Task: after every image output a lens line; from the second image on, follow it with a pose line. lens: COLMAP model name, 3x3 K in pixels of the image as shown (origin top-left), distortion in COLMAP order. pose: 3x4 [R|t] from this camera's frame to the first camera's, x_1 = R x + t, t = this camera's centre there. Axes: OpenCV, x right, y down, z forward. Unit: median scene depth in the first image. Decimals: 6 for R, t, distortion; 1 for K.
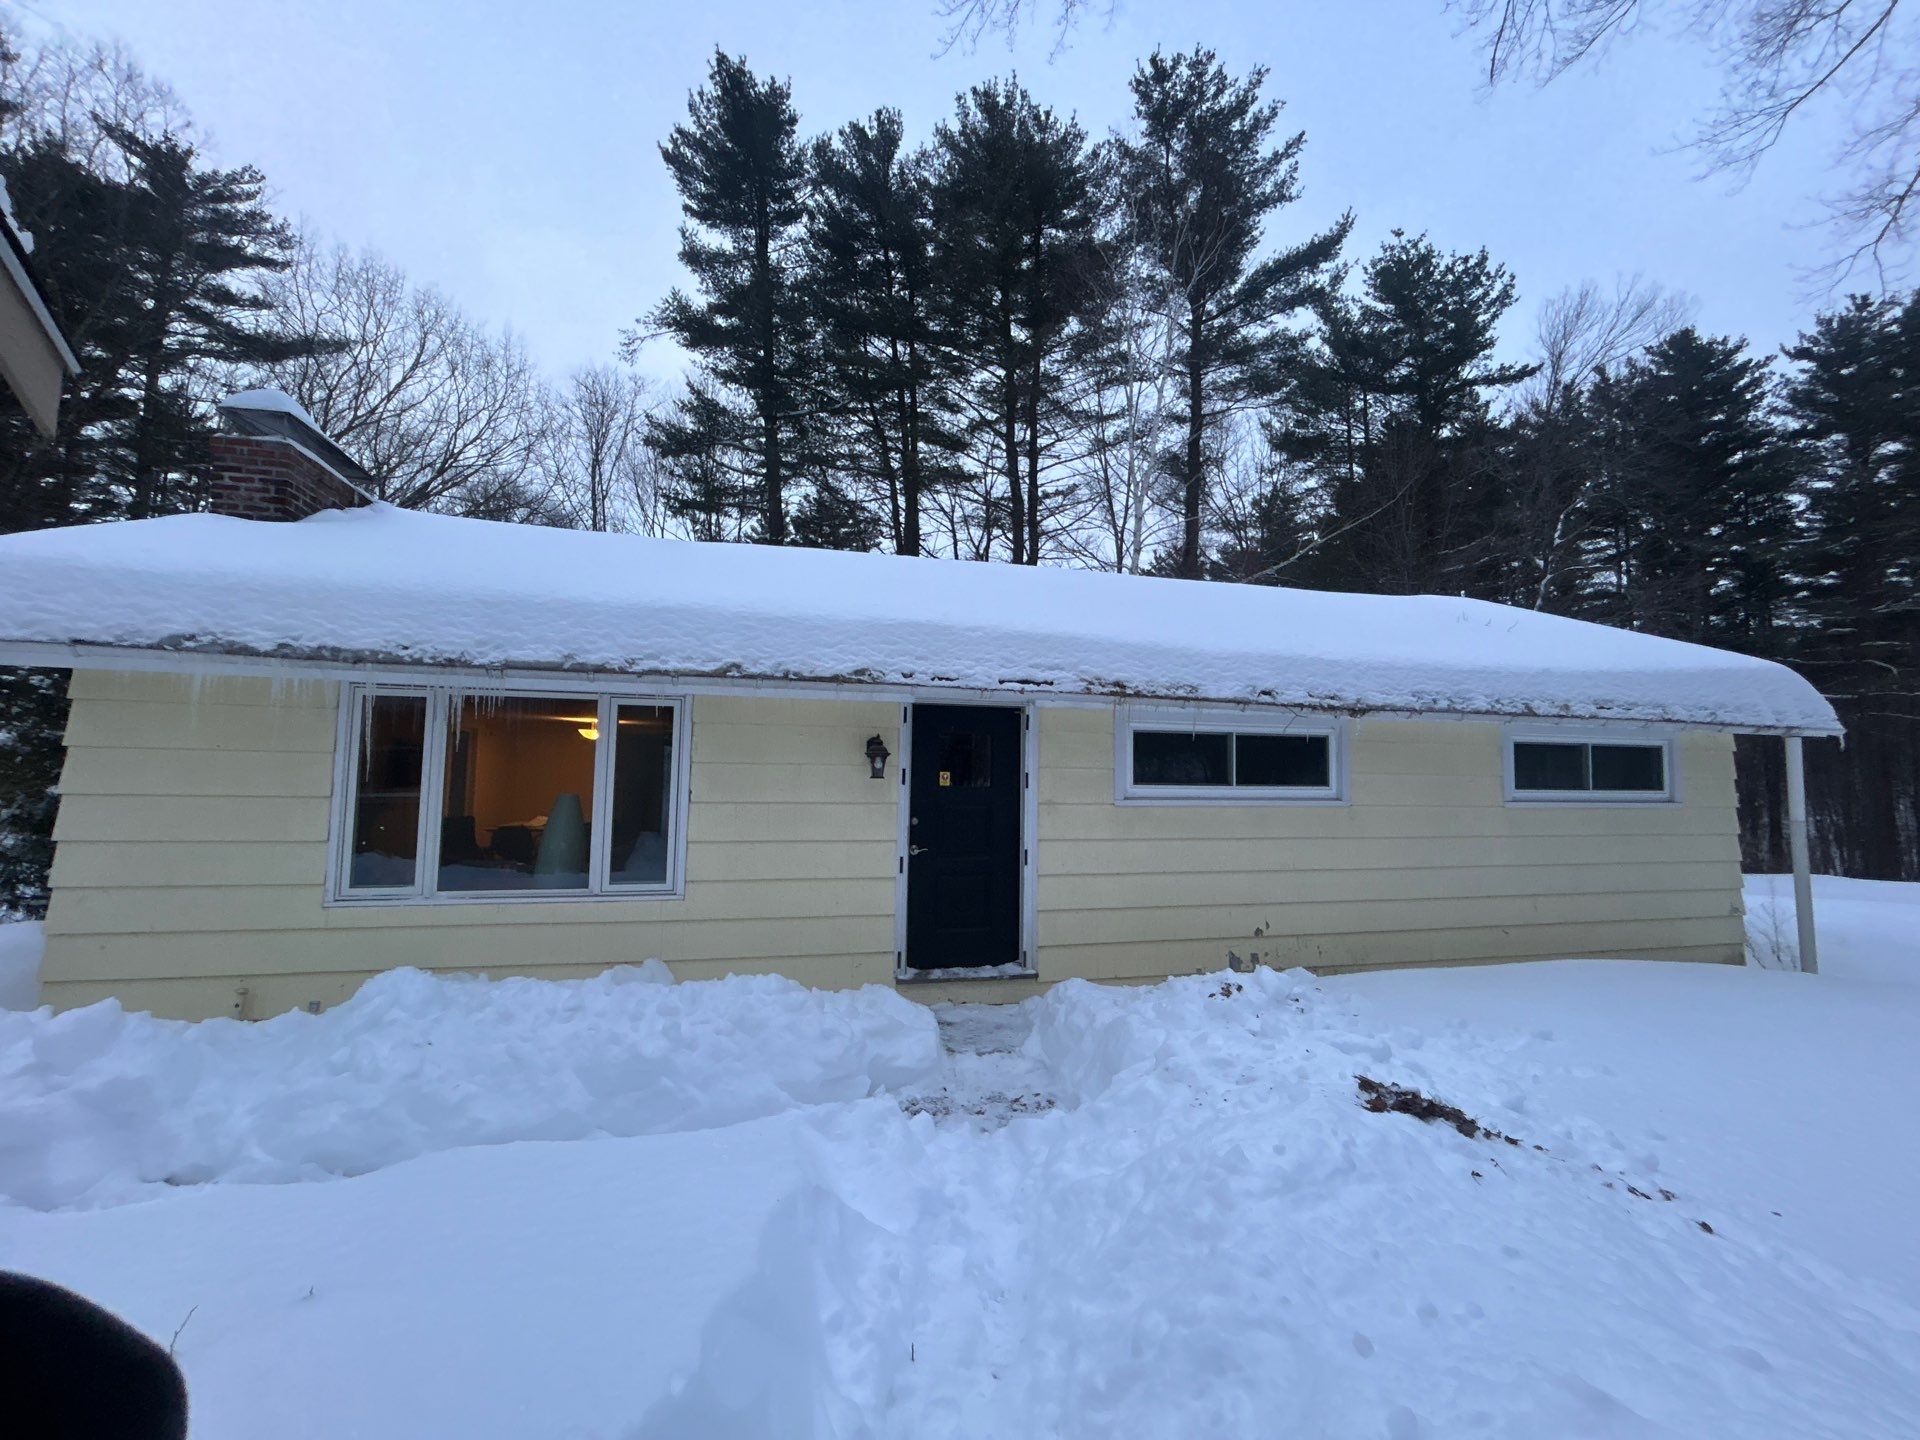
lens RADIAL K [[774.8, 0, 955.9], [0, 774.8, 714.3], [0, 0, 1]] dist [-0.000091, -0.000855]
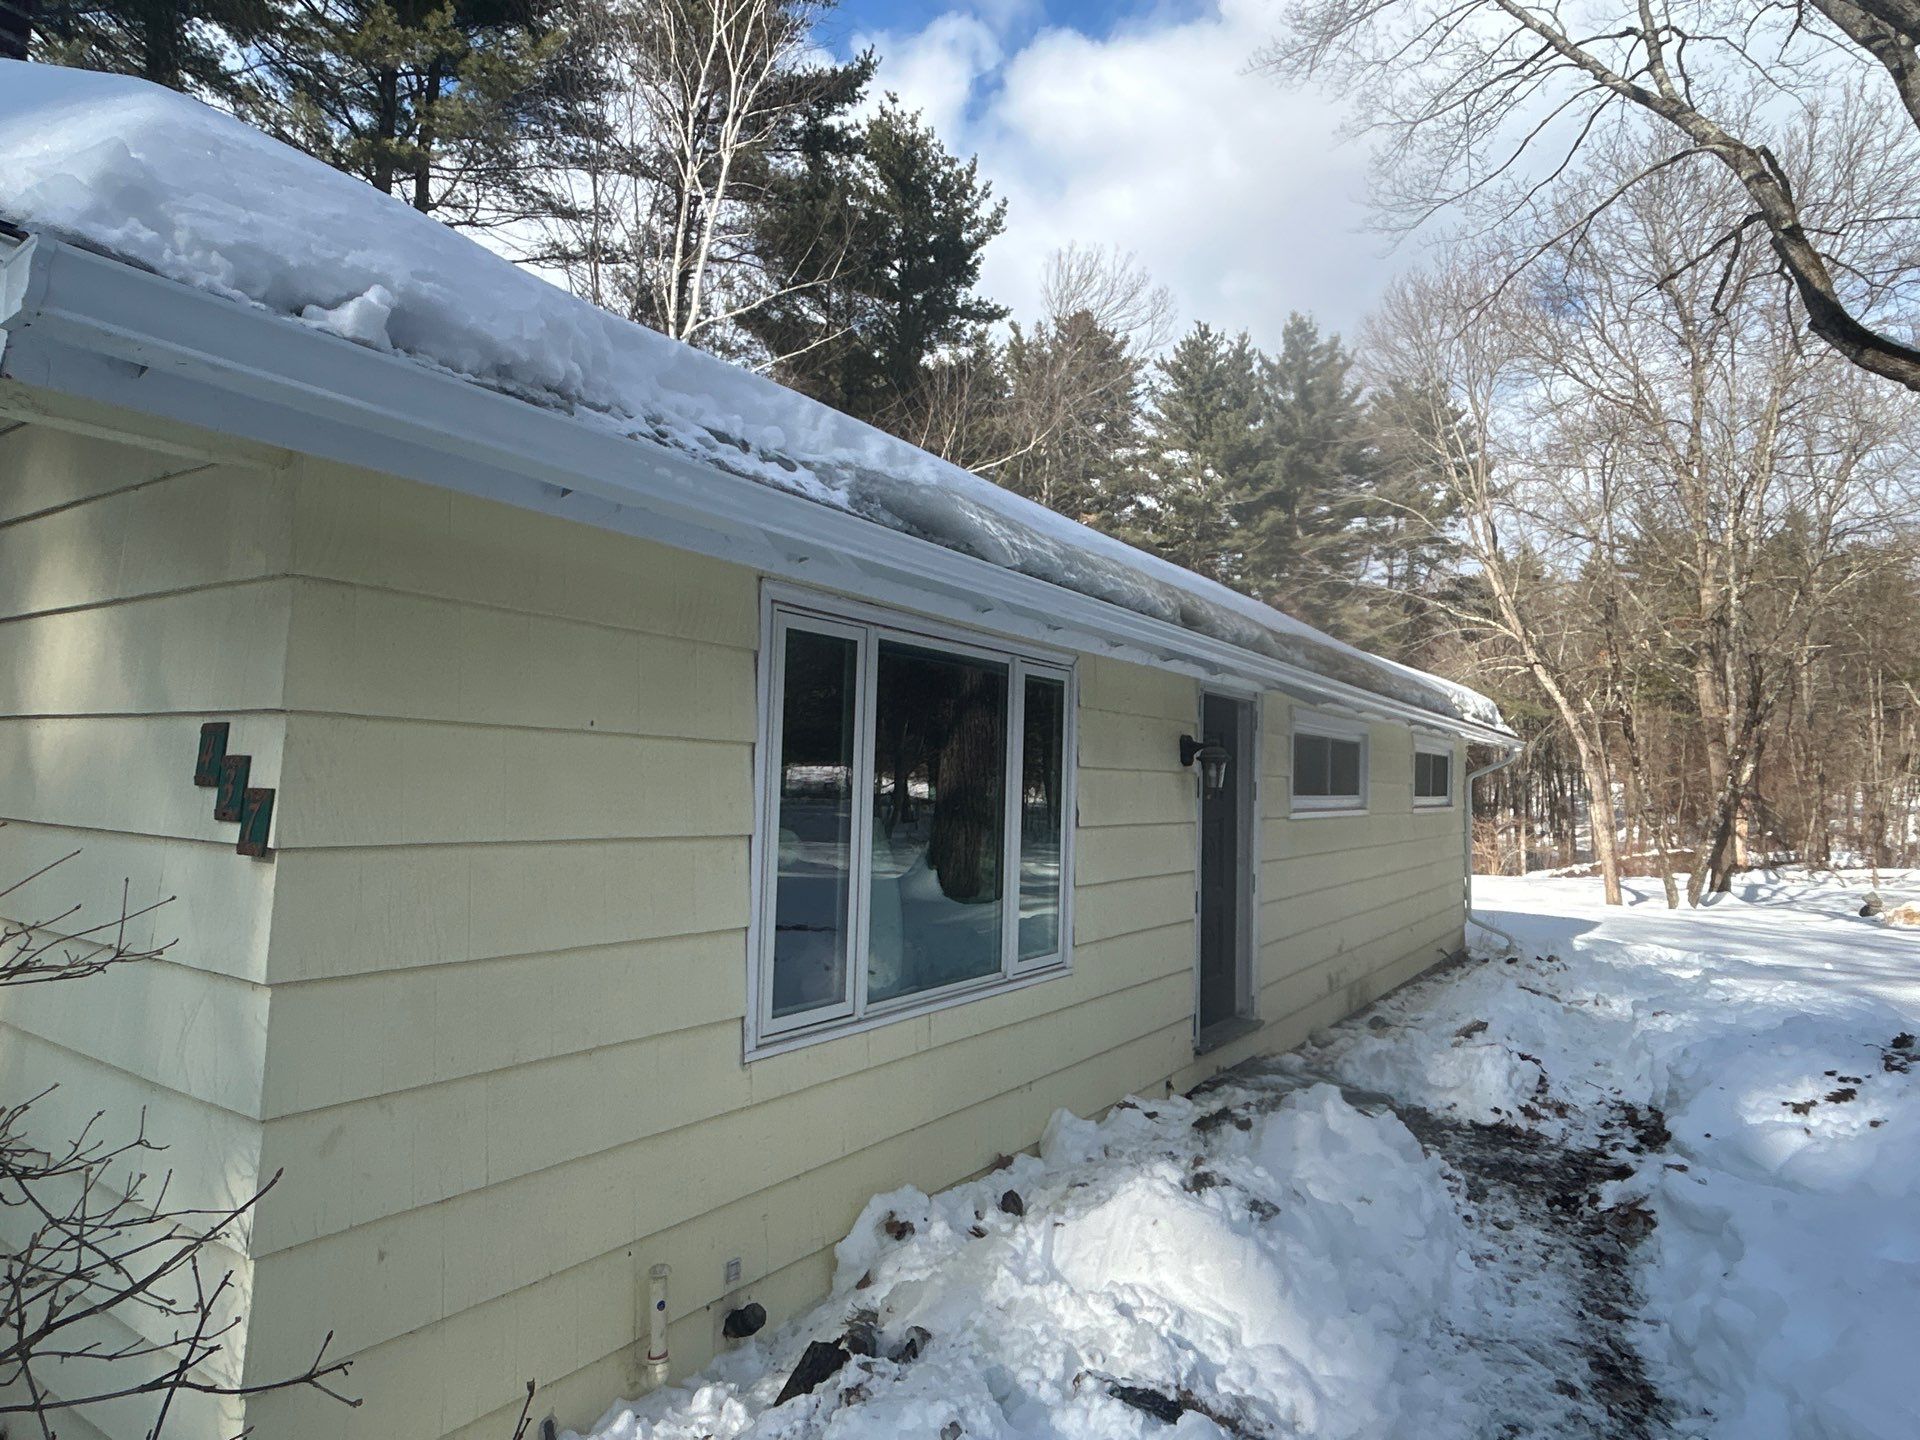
lens RADIAL K [[1148.5, 0, 959.9], [0, 1148.5, 708.6], [0, 0, 1]] dist [-0.004067, 0.007734]
pose [[0.734099, 0.044289, 0.677597, -0.187671], [-0.063332, 0.997987, 0.003383, 0.002719], [-0.676083, -0.045397, 0.735426, 0.061263]]
